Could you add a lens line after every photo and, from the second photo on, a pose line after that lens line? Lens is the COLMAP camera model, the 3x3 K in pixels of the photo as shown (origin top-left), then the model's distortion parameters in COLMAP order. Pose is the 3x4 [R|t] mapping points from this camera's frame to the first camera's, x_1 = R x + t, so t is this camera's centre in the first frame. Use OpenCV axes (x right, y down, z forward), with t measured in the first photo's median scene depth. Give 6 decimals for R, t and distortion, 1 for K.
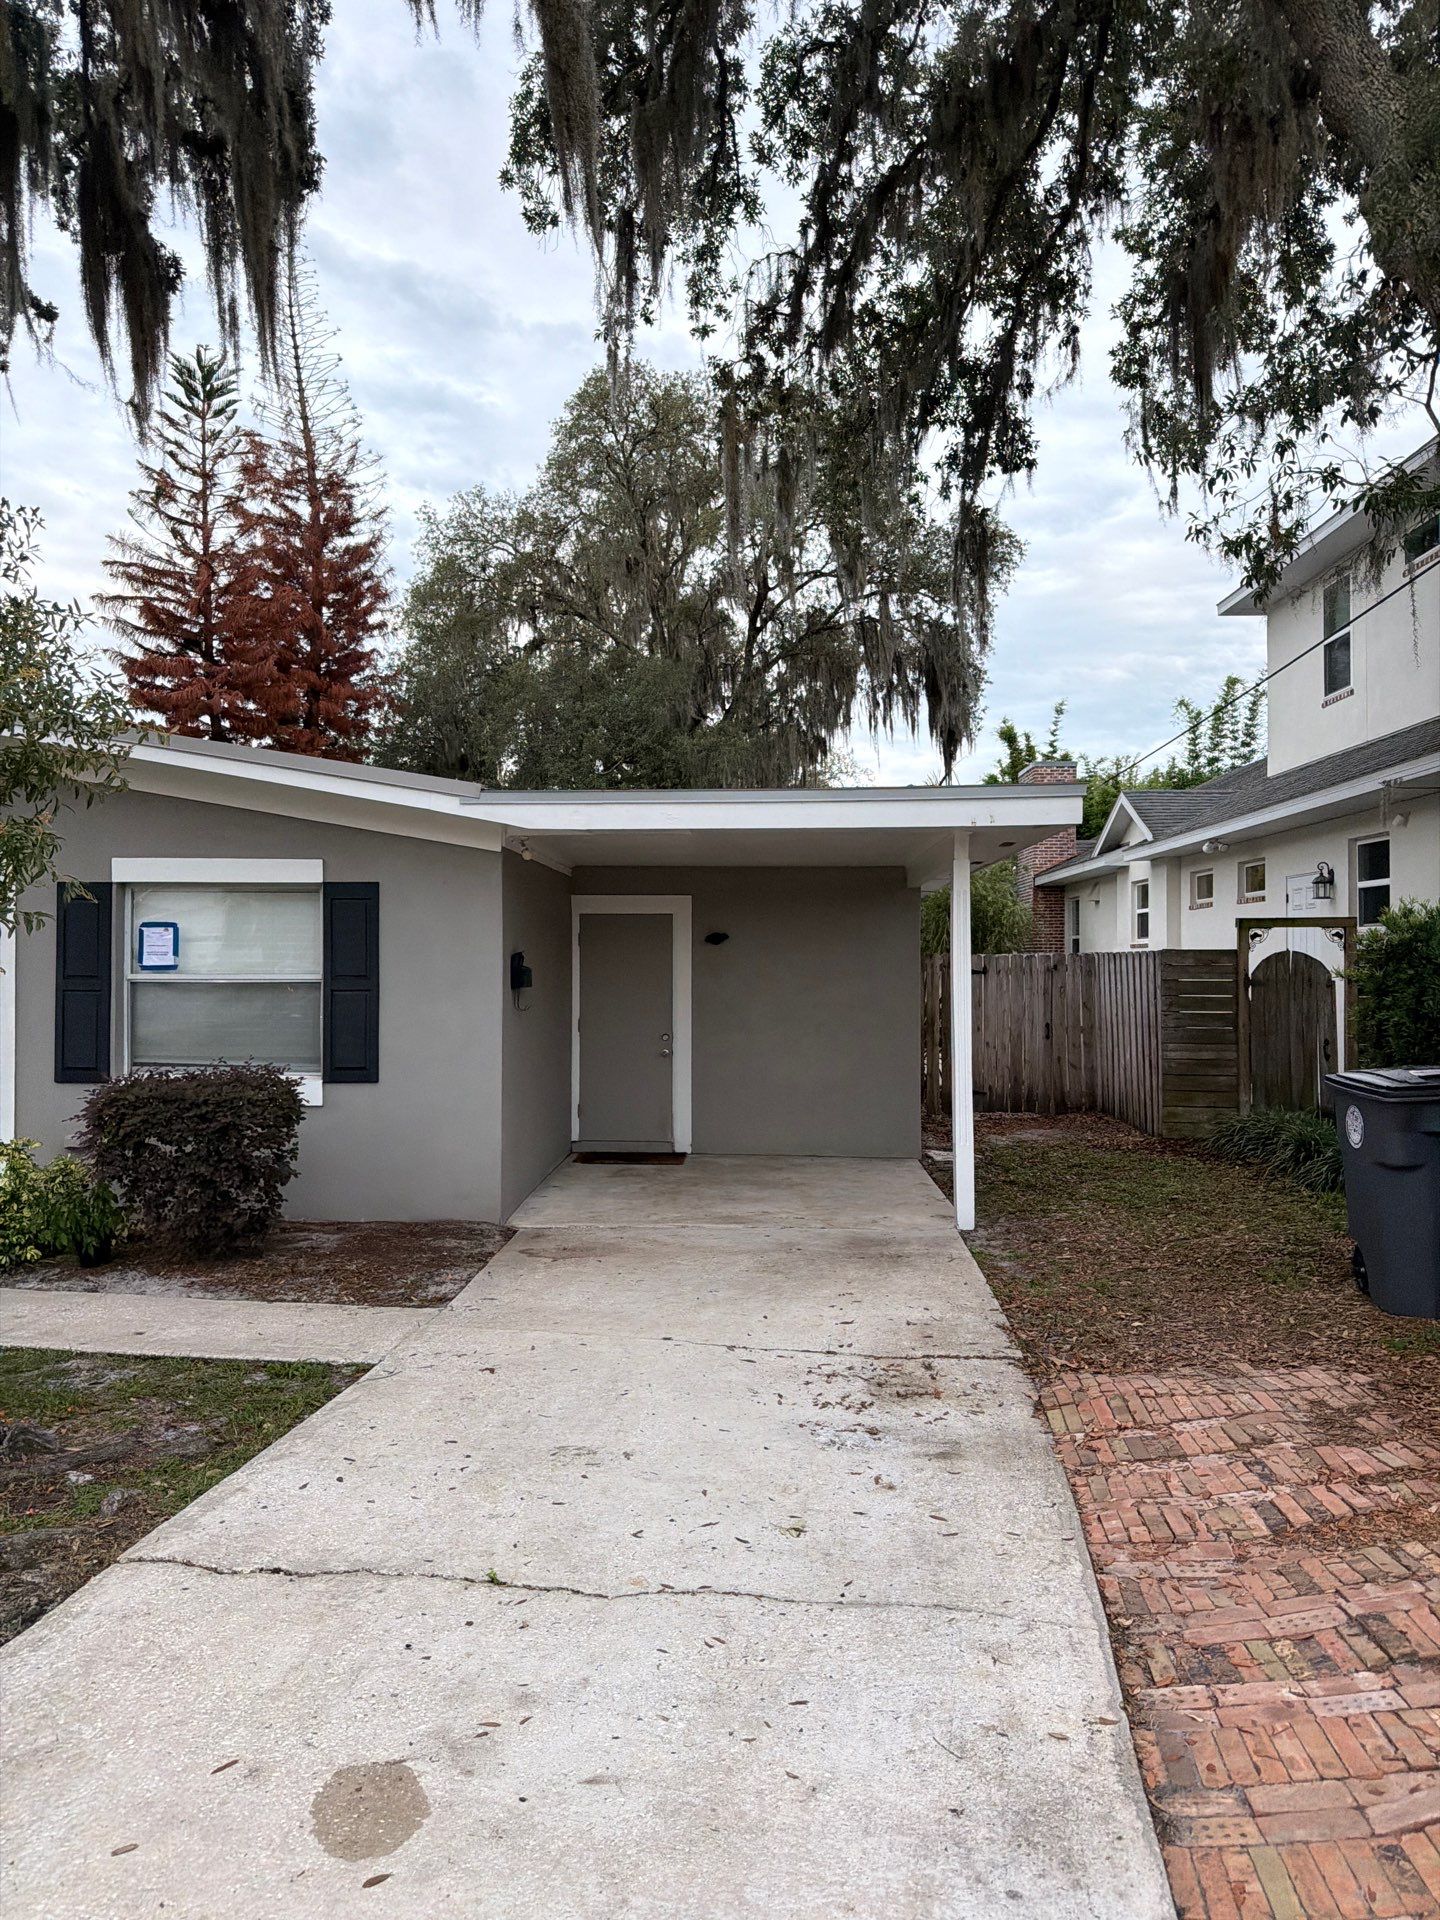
lens RADIAL K [[1342.7, 0, 720.0], [0, 1342.7, 960.0], [0, 0, 1]] dist [0.069388, -0.123652]
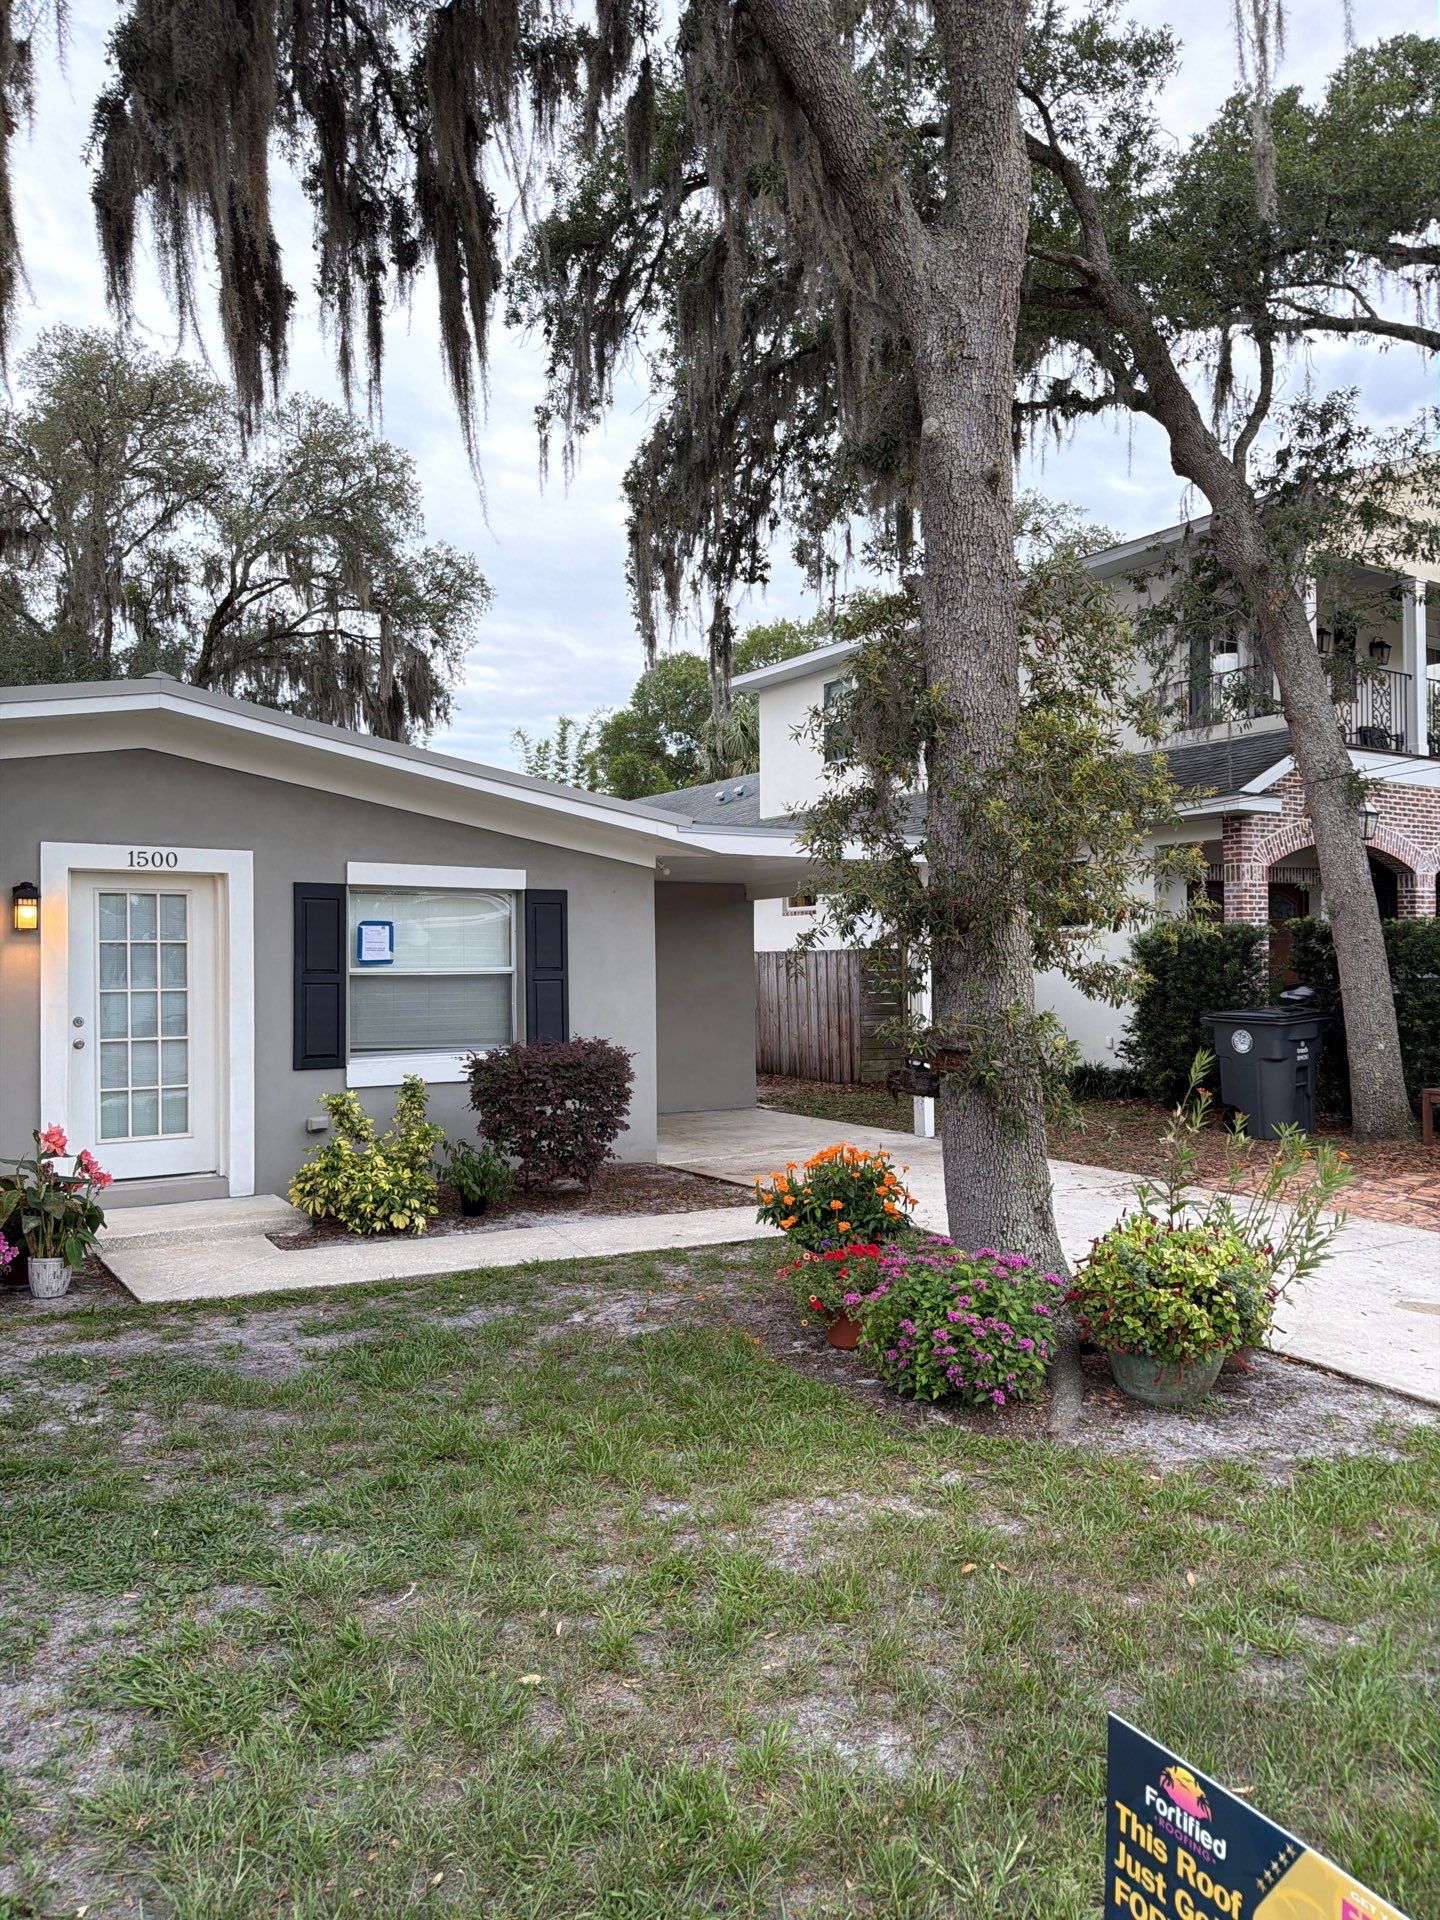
lens RADIAL K [[1360.6, 0, 723.8], [0, 1360.6, 961.2], [0, 0, 1]] dist [0.055987, -0.080706]
pose [[0.818467, -0.003452, 0.574543, -0.486002], [0.004731, 0.999989, -0.000731, 0.003943], [-0.574534, 0.003316, 0.818474, -0.040542]]
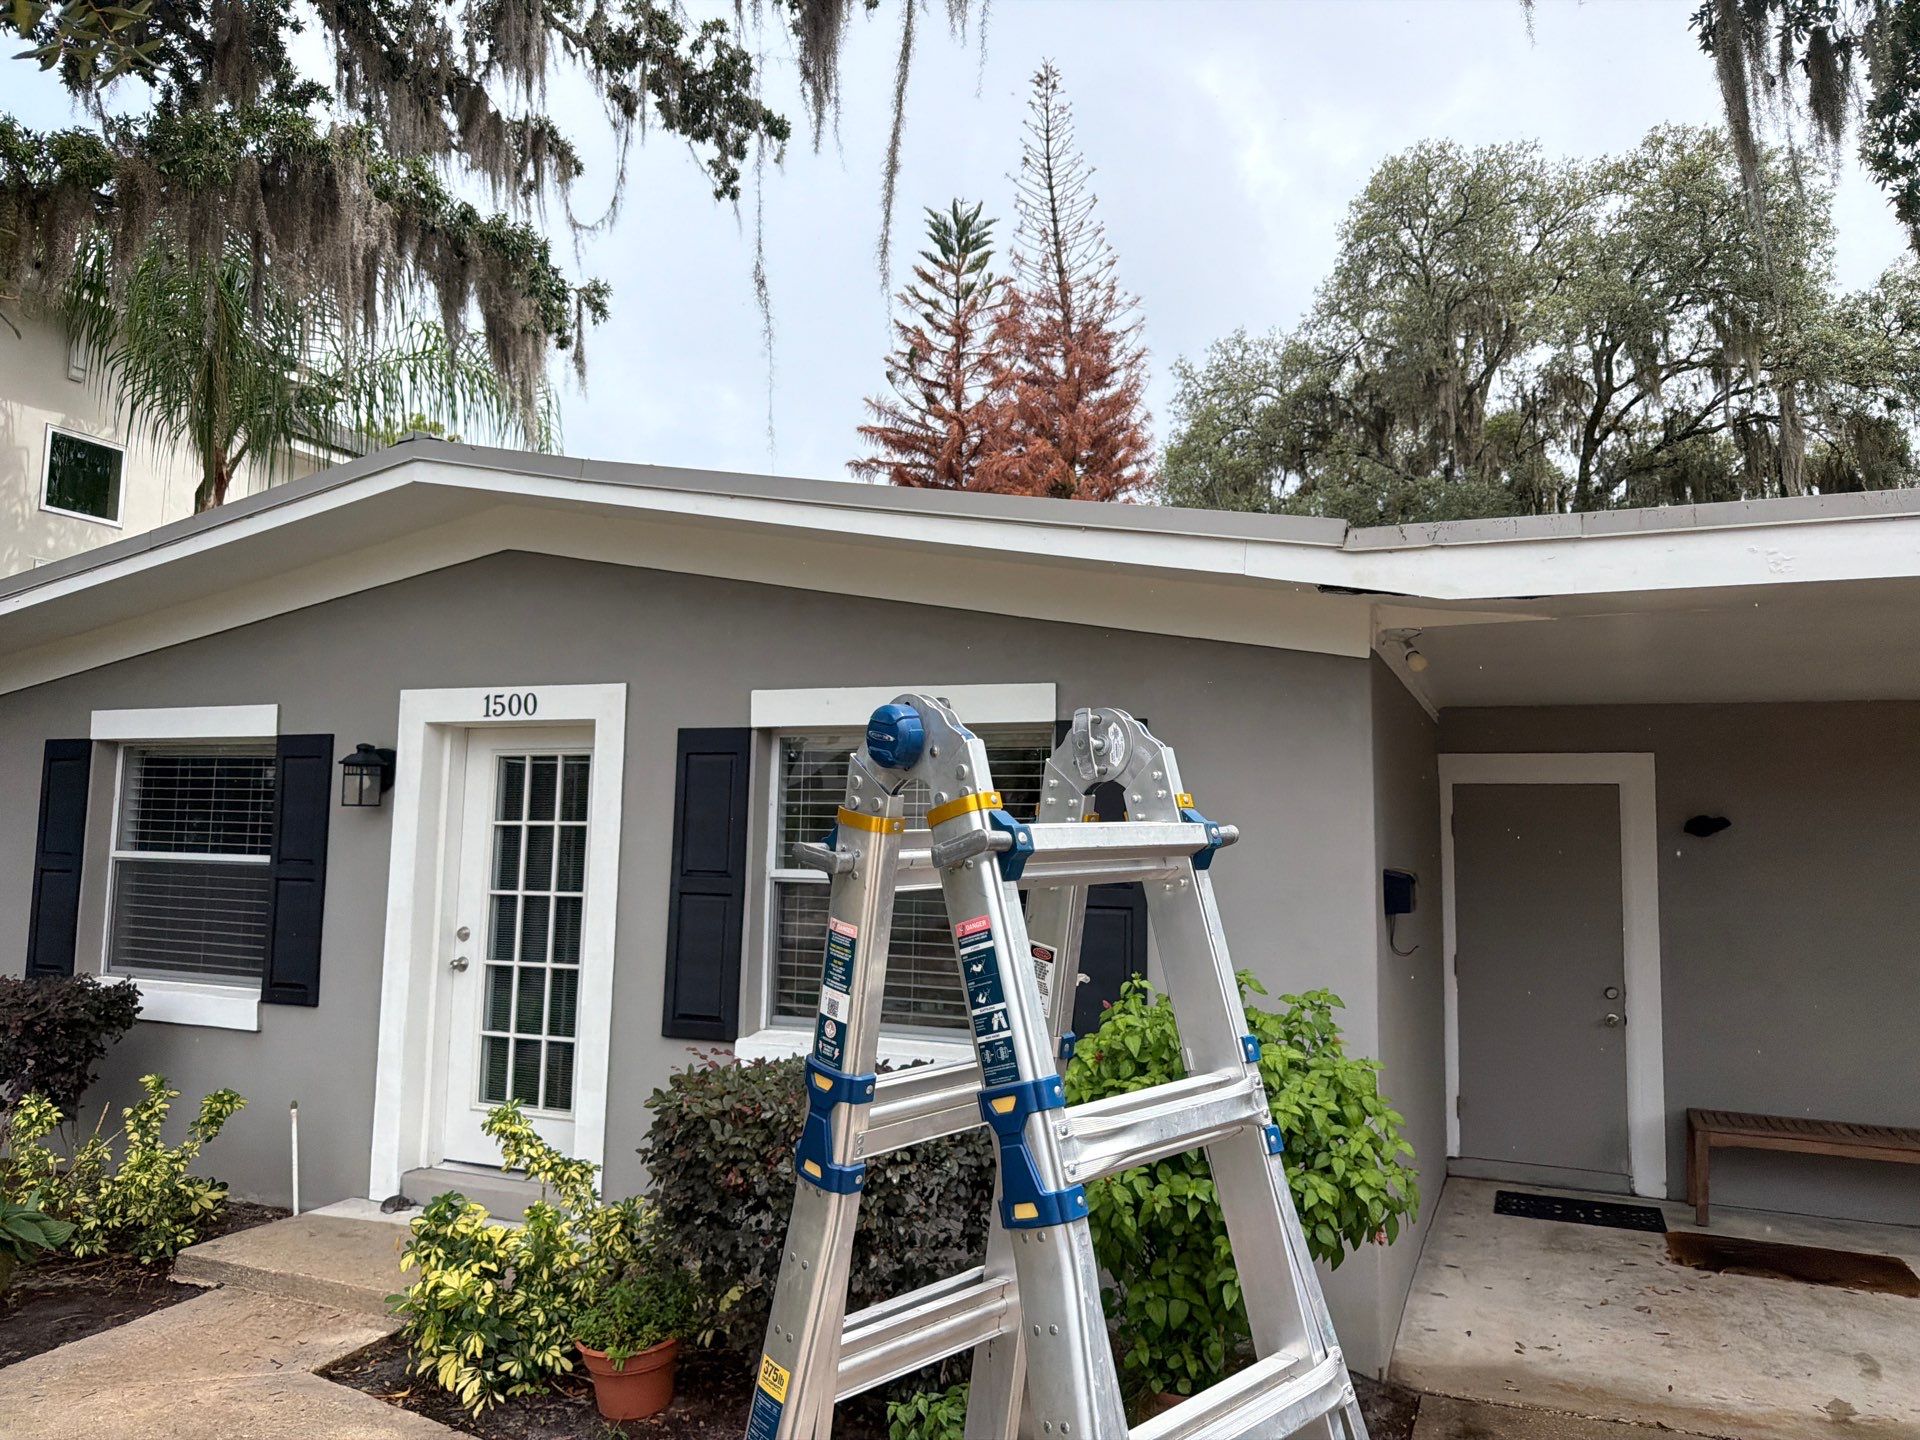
lens RADIAL K [[1344.1, 0, 981.2], [0, 1344.1, 735.0], [0, 0, 1]] dist [0.086759, -0.069189]
pose [[0.937756, -0.011427, -0.347107, -0.070162], [-0.017050, 0.996738, -0.078878, -0.002871], [0.346876, 0.079886, 0.934503, 0.254414]]
